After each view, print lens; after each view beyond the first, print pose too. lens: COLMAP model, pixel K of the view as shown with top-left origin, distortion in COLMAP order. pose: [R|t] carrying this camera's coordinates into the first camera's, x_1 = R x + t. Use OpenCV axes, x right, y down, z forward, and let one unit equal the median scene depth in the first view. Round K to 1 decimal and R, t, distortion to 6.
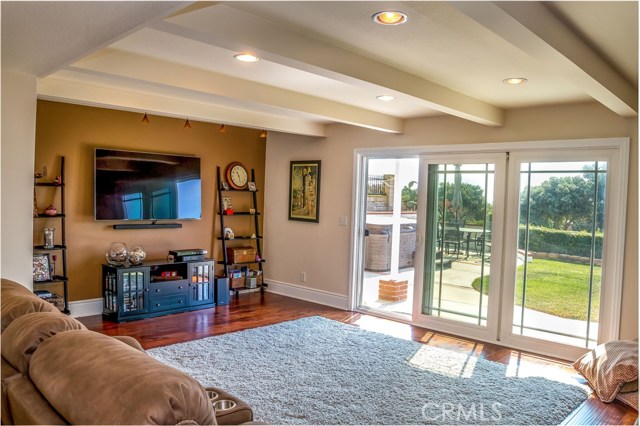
lens RADIAL K [[518.3, 0, 320.0], [0, 518.3, 213.0], [0, 0, 1]] dist [0.006540, 0.004170]
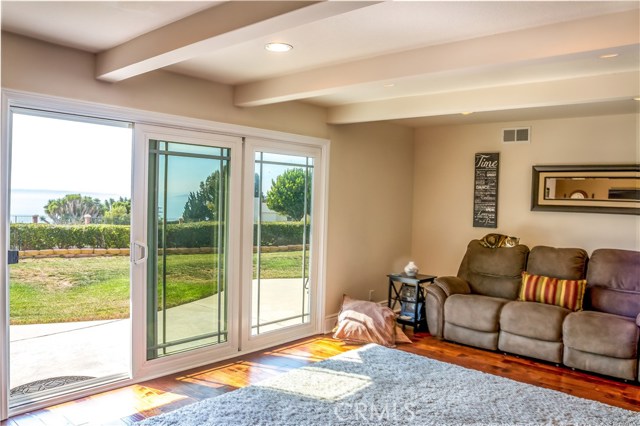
lens RADIAL K [[538.2, 0, 320.0], [0, 538.2, 213.0], [0, 0, 1]] dist [-0.128500, 0.006399]
pose [[-0.075423, -0.079154, 0.994005, -0.576756], [-0.007127, 0.996862, 0.078841, -0.064523], [-0.997126, -0.001138, -0.075750, 0.970529]]
